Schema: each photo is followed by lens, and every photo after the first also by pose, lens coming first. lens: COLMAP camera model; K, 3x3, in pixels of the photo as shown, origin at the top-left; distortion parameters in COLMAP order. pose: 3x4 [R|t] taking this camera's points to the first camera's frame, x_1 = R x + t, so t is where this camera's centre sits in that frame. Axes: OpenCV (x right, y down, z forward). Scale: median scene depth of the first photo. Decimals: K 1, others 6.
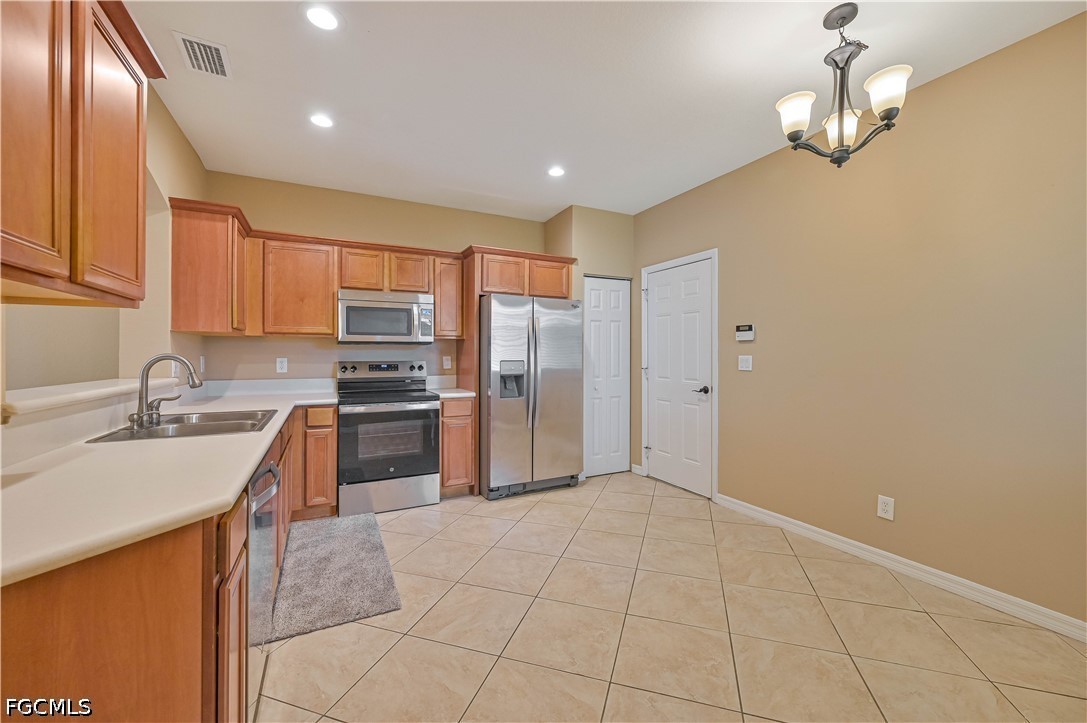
lens RADIAL K [[430.4, 0, 550.0], [0, 430.4, 354.9], [0, 0, 1]] dist [0.000101, 0.000106]
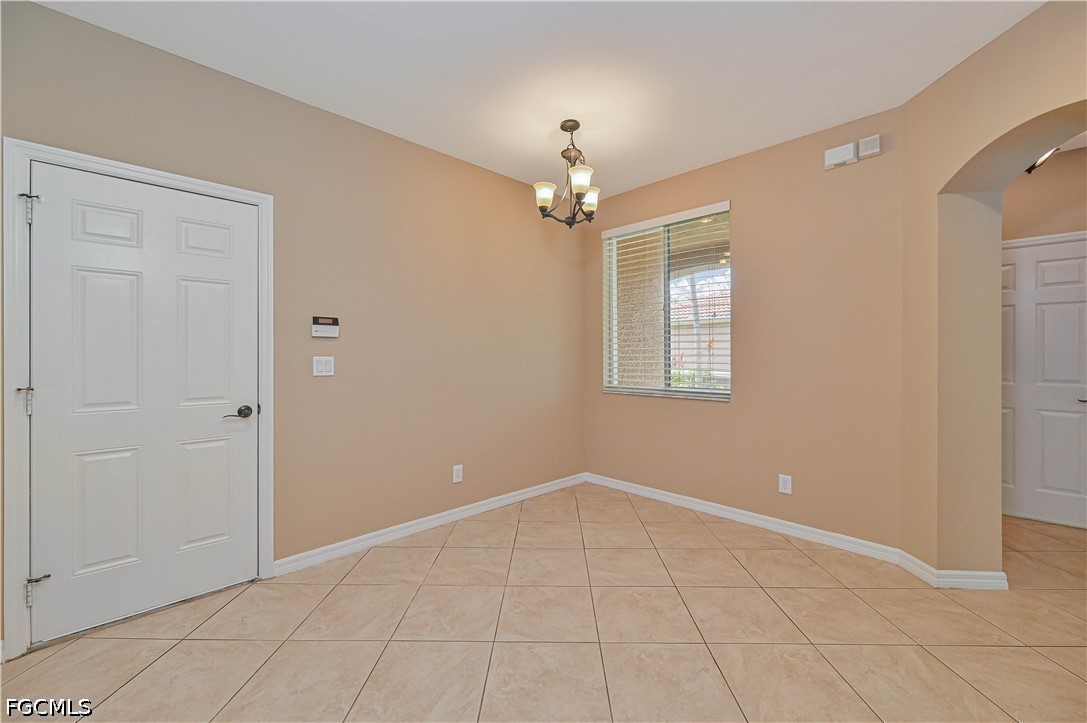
lens RADIAL K [[434.0, 0, 544.3], [0, 434.0, 356.3], [0, 0, 1]] dist [0.000459, -0.000068]
pose [[-0.284269, -0.002100, 0.958742, -0.403197], [-0.000105, 0.999998, 0.002159, -0.000556], [-0.958745, 0.000513, -0.284269, 0.834559]]
